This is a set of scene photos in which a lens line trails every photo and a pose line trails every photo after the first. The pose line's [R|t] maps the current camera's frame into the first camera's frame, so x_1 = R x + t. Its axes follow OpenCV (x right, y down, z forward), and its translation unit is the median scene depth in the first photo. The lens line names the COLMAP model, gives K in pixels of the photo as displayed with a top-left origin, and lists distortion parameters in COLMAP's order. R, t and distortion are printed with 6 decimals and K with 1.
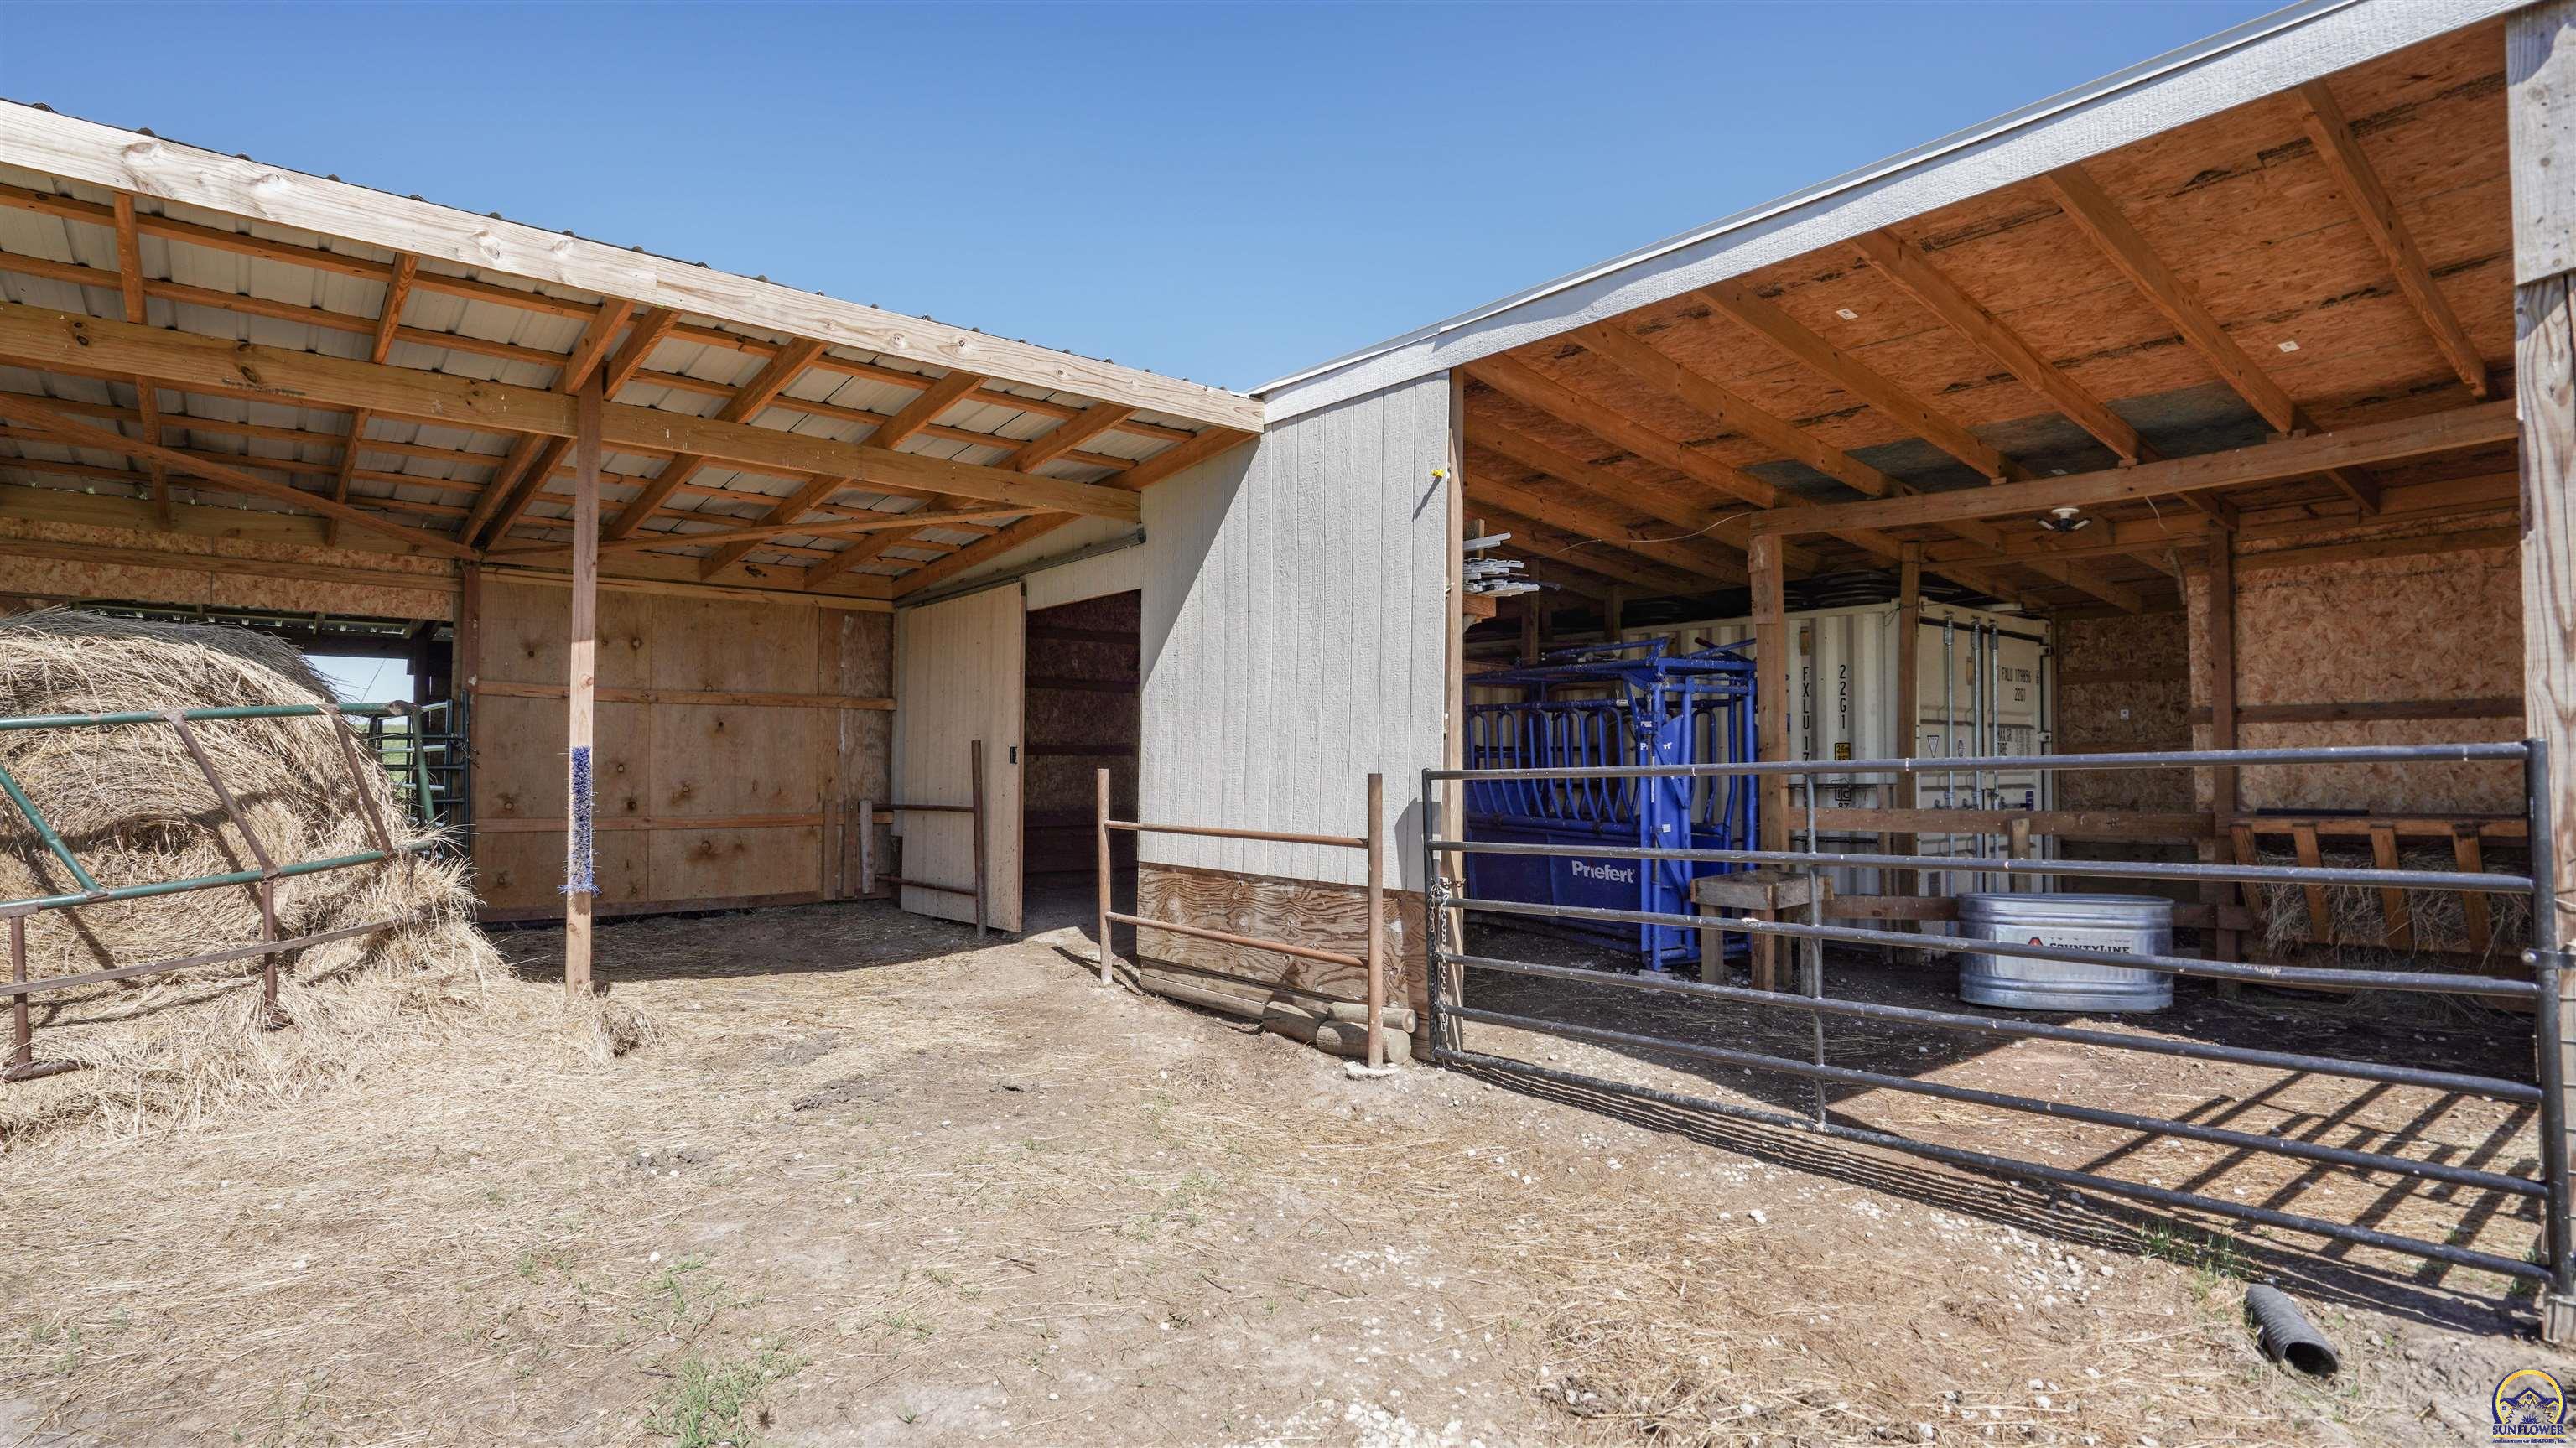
lens RADIAL K [[1223.5, 0, 1288.0], [0, 1223.5, 724.0], [0, 0, 1]] dist [-0.001523, 0.000049]
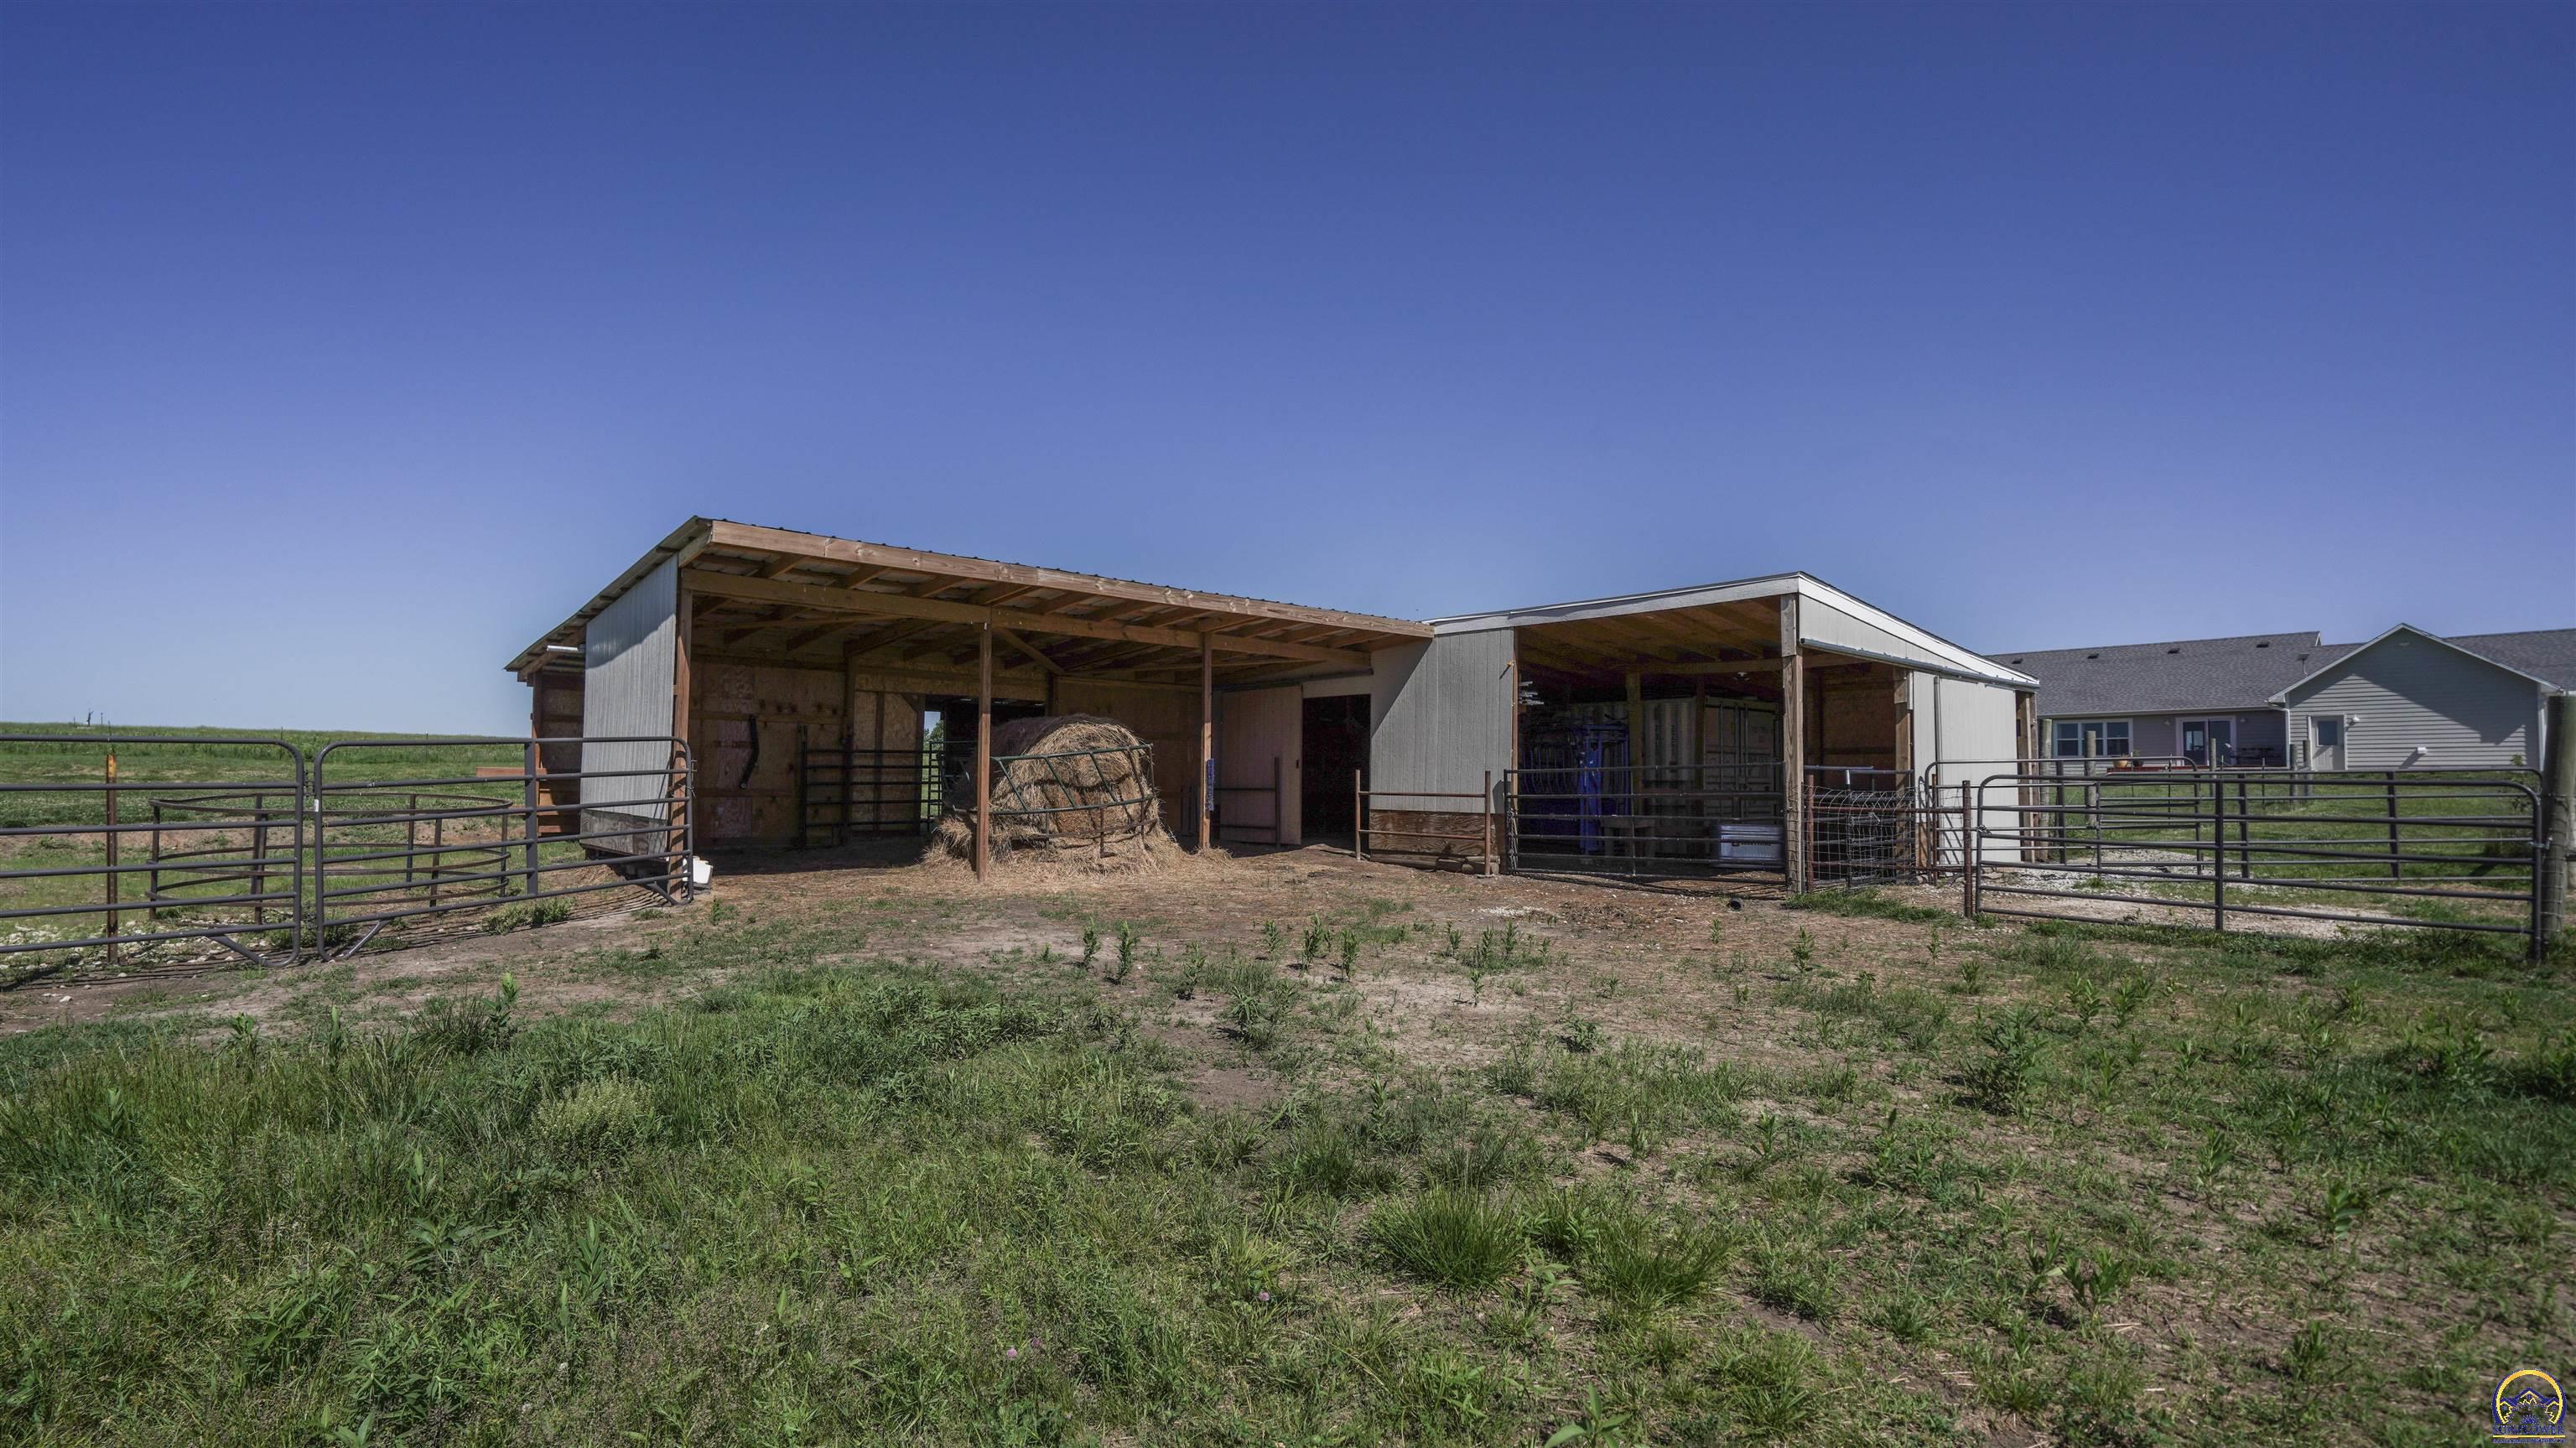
lens RADIAL K [[1104.2, 0, 1288.0], [0, 1104.2, 724.0], [0, 0, 1]] dist [-0.000047, 0.000013]
pose [[0.999643, 0.007080, 0.025760, -0.363960], [-0.006624, 0.999821, -0.017734, -0.014758], [-0.025881, 0.017557, 0.999511, -1.226145]]
